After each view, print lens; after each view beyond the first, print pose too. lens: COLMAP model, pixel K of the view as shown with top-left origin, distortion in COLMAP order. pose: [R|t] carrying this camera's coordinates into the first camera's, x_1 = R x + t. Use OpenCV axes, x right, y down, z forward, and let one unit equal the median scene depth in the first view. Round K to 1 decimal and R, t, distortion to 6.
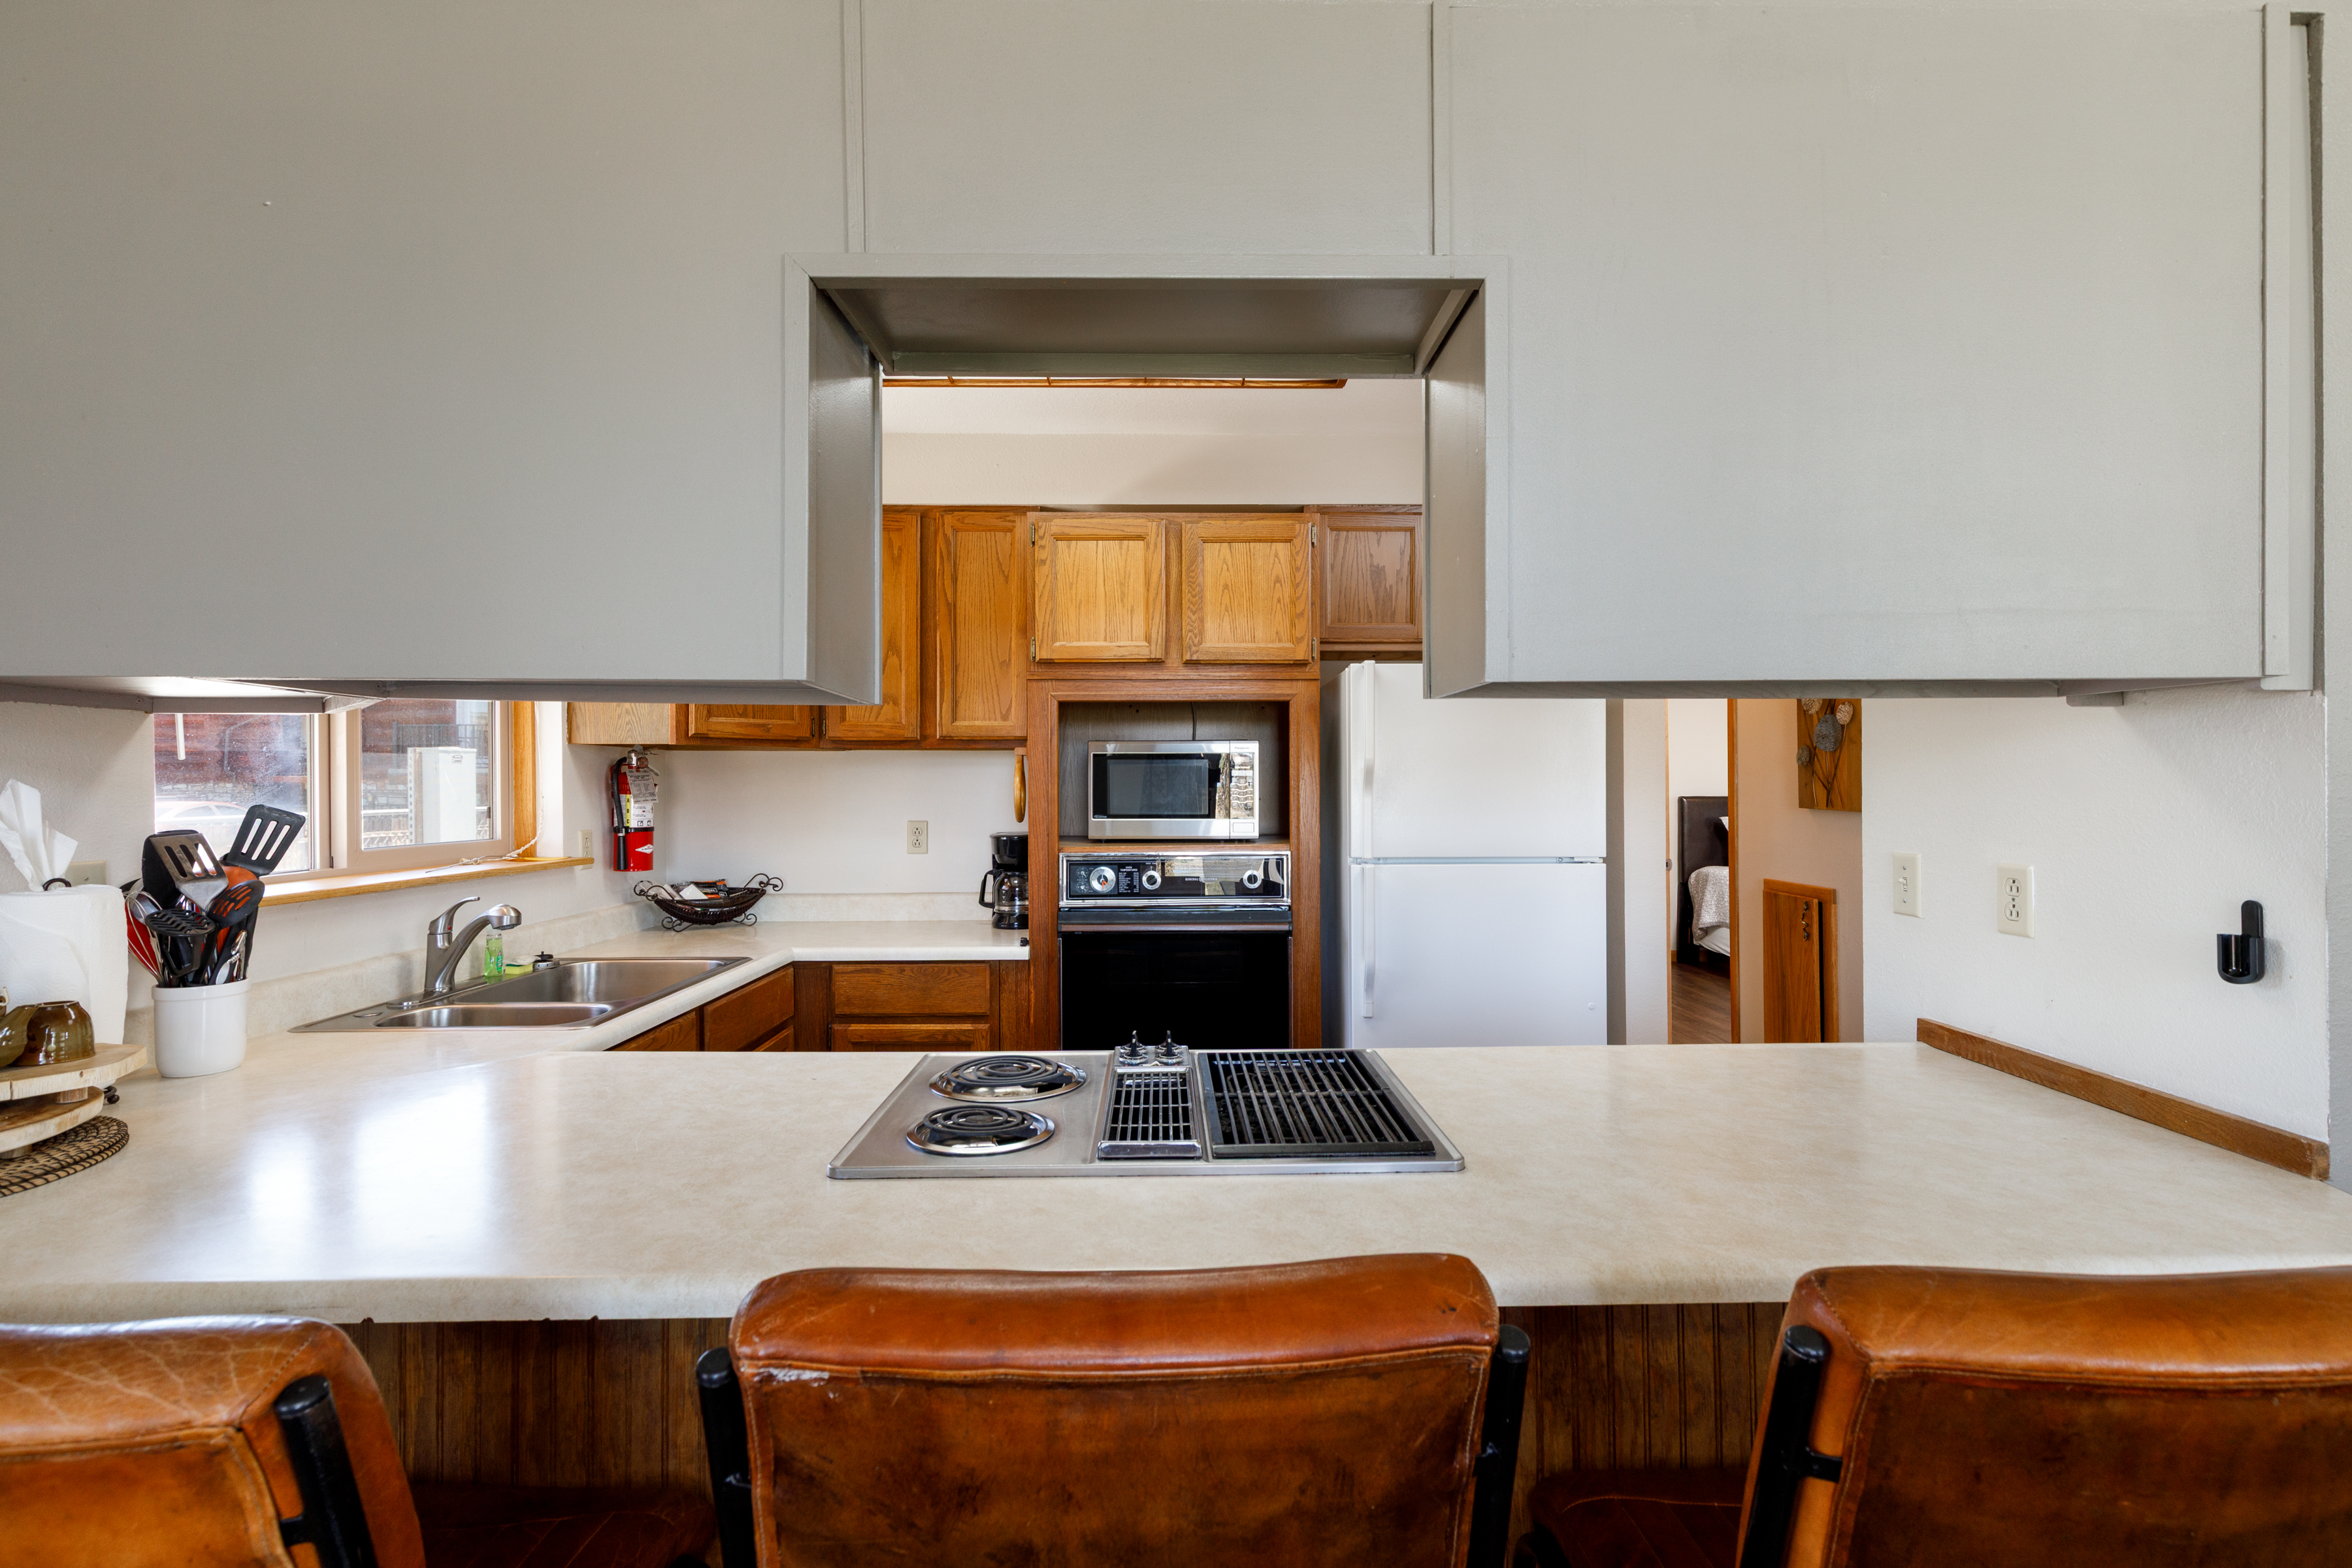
lens RADIAL K [[1043.6, 0, 1177.8], [0, 1043.6, 780.0], [0, 0, 1]] dist [-0.000435, 0.000014]
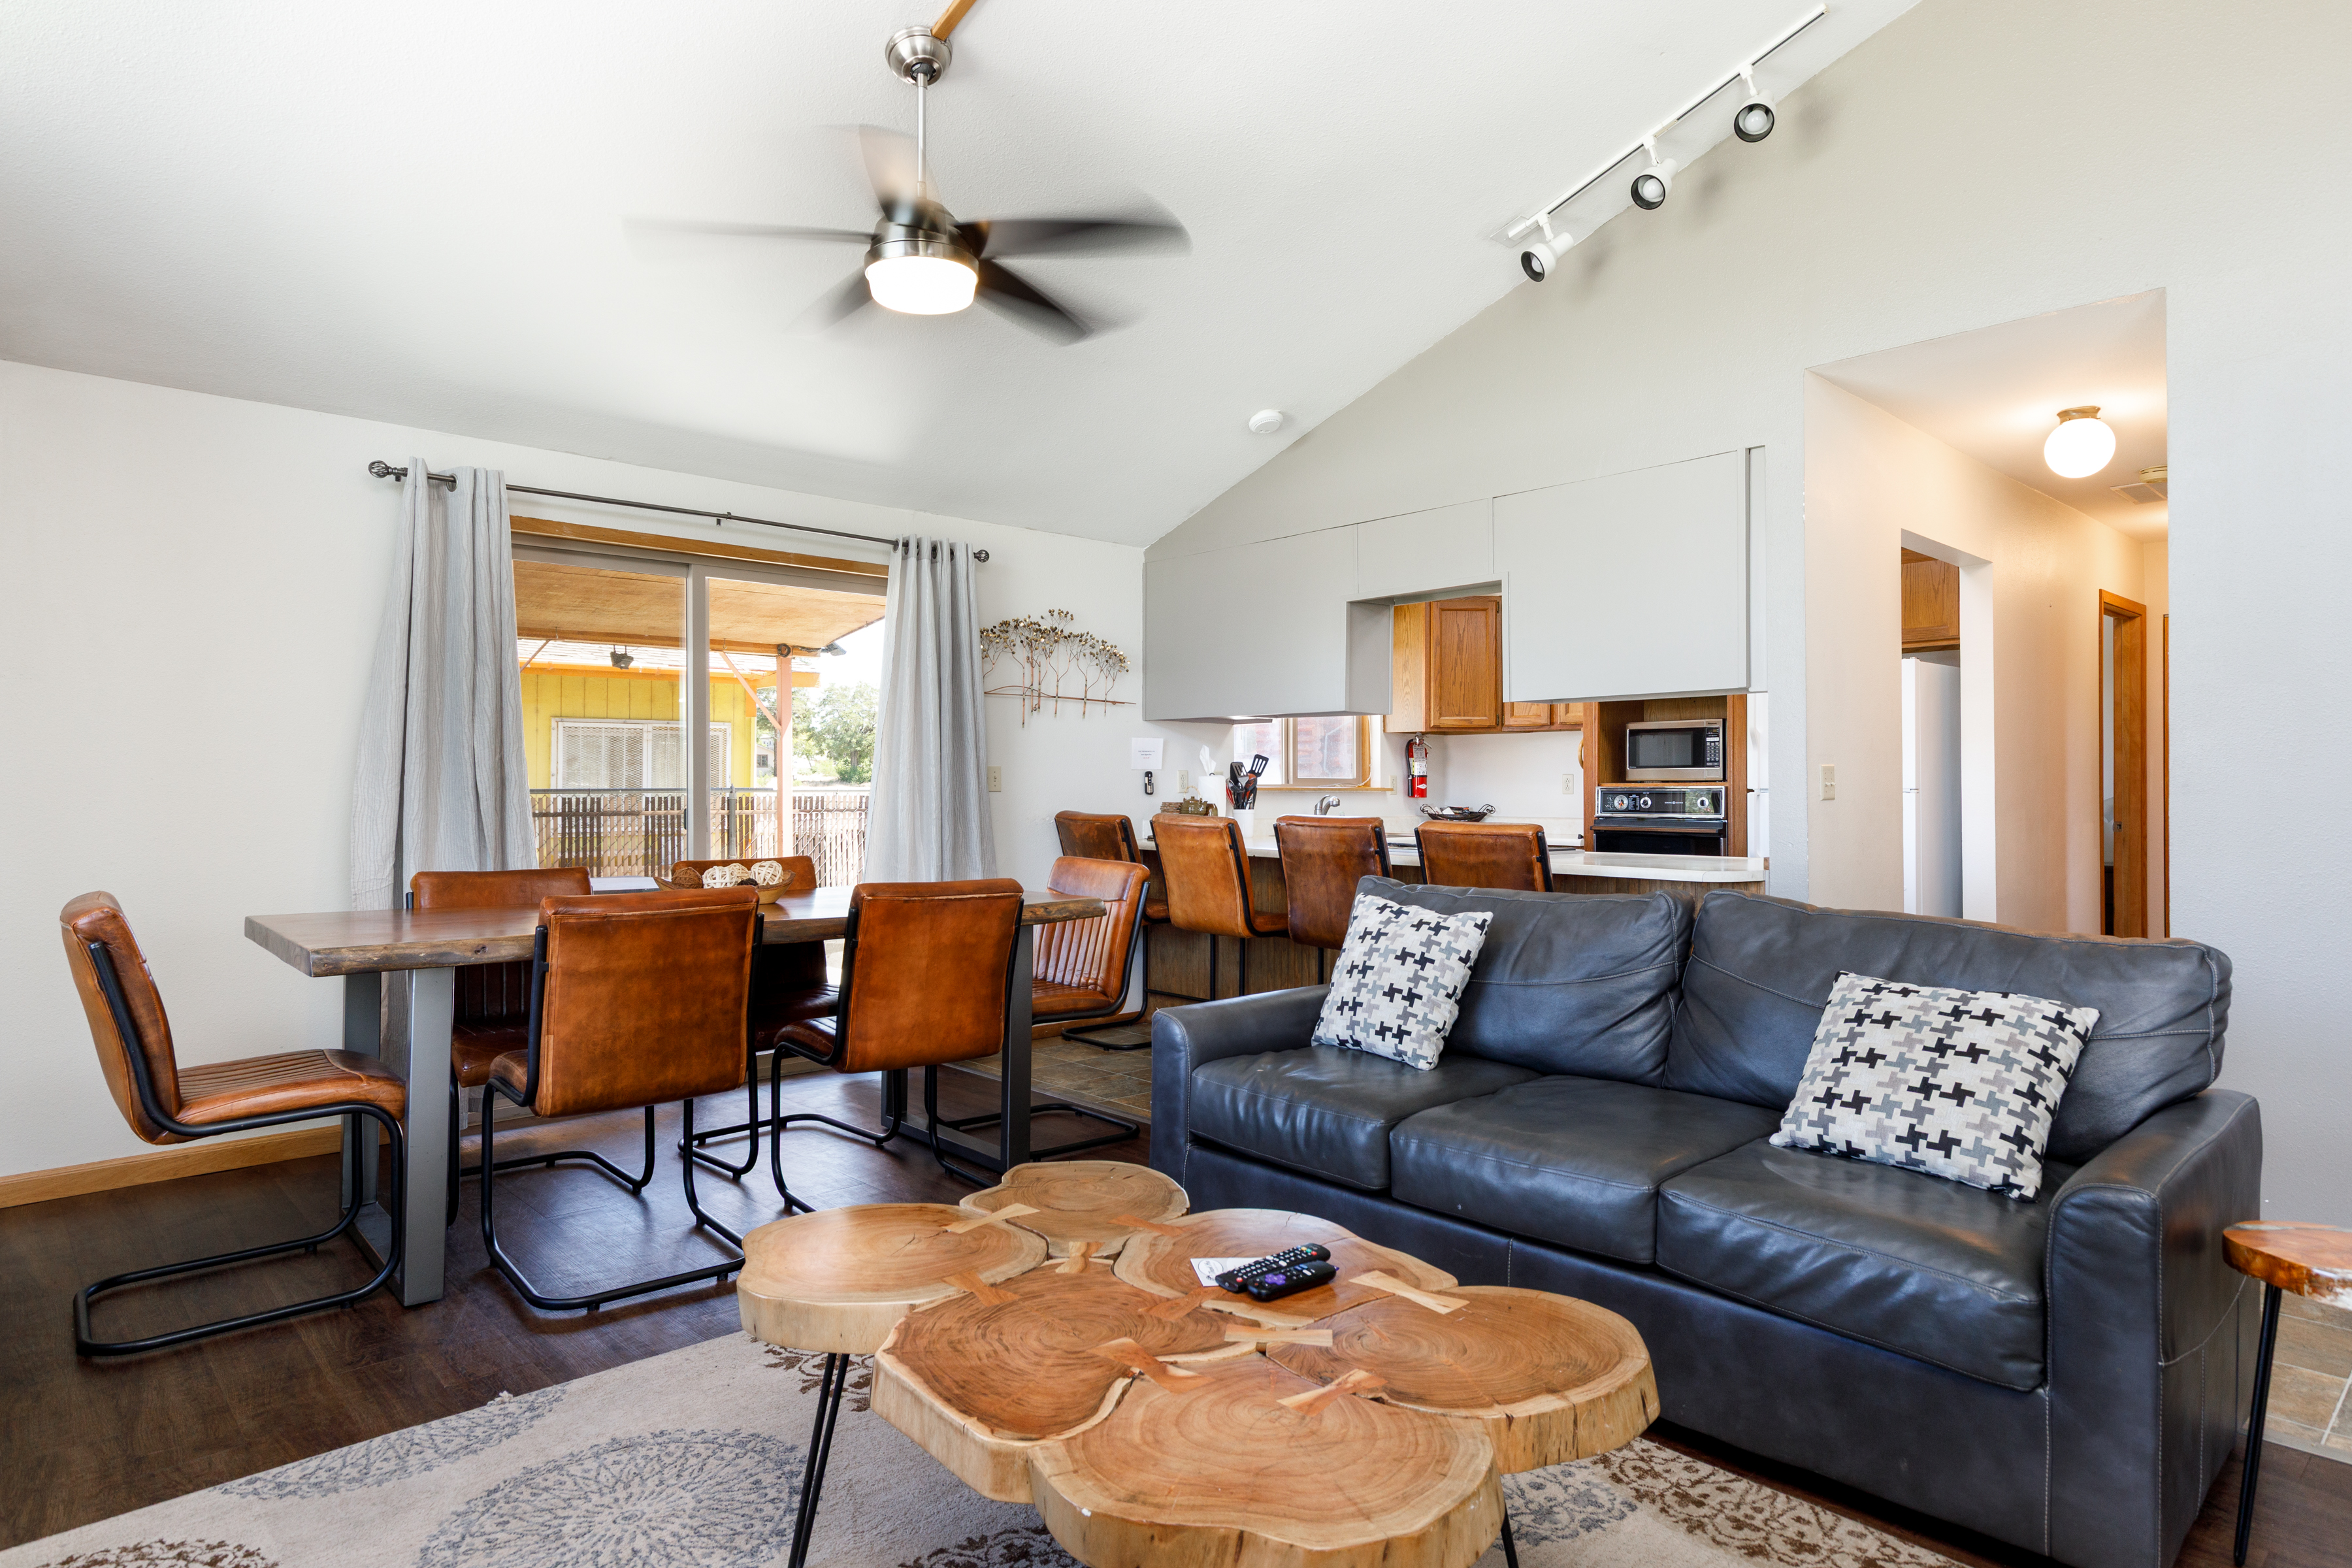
lens RADIAL K [[1303.4, 0, 1174.6], [0, 1303.4, 780.7], [0, 0, 1]] dist [0.000987, -0.000070]
pose [[0.650312, 0.000781, -0.759667, 1.101501], [-0.000967, 1.000000, 0.000201, 0.059834], [0.759667, 0.000604, 0.650312, -0.986911]]
